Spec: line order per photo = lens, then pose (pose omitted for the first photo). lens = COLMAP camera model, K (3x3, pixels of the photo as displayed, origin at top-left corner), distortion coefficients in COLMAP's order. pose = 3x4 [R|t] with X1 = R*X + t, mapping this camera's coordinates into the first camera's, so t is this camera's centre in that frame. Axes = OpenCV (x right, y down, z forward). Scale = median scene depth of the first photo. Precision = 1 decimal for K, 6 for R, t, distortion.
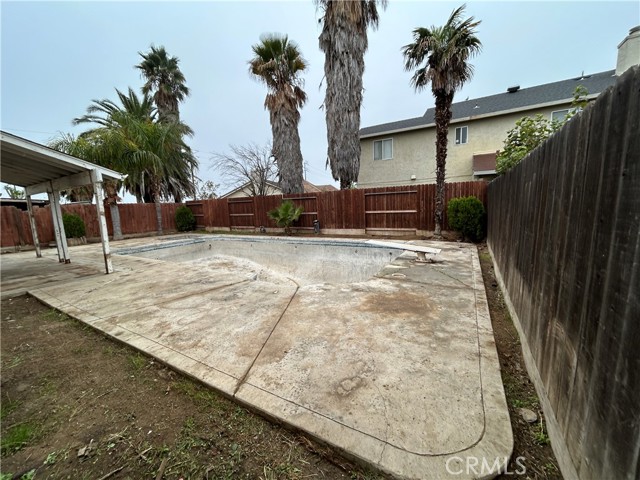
lens RADIAL K [[257.6, 0, 319.7], [0, 257.6, 239.1], [0, 0, 1]] dist [-0.001539, 0.000660]
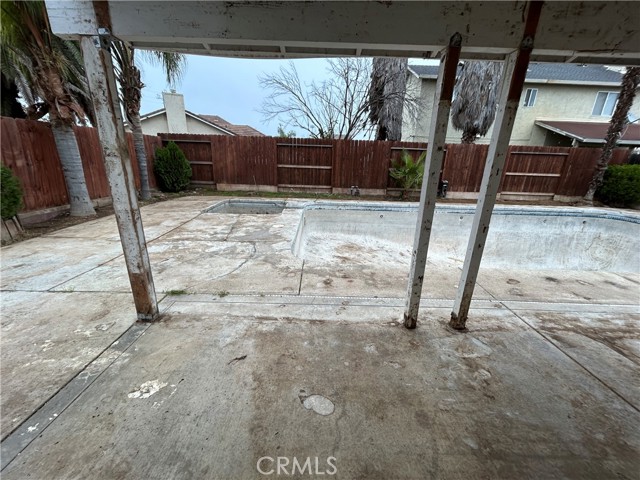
lens RADIAL K [[257.6, 0, 319.7], [0, 257.6, 239.1], [0, 0, 1]] dist [-0.001539, 0.000660]
pose [[0.862672, -0.088563, 0.497949, -0.762800], [0.000995, 0.984844, 0.173437, -0.034775], [-0.505762, -0.149124, 0.849686, 0.507756]]
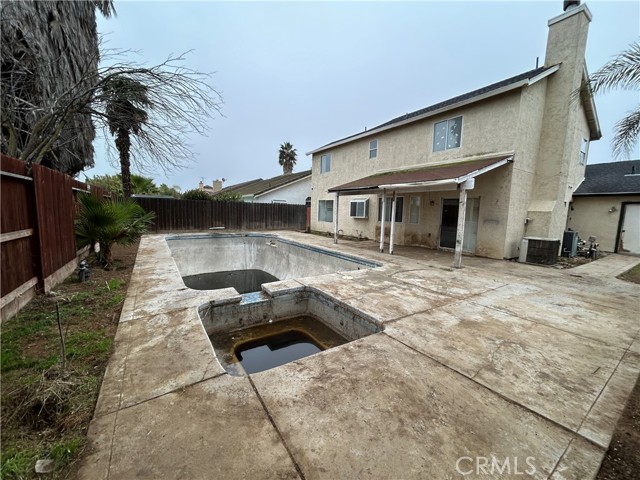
lens RADIAL K [[257.6, 0, 319.7], [0, 257.6, 239.1], [0, 0, 1]] dist [-0.001539, 0.000660]
pose [[-0.894682, -0.032823, 0.445497, -0.760971], [0.069552, 0.974899, 0.211507, -0.149415], [-0.441257, 0.220216, -0.869941, 1.333726]]
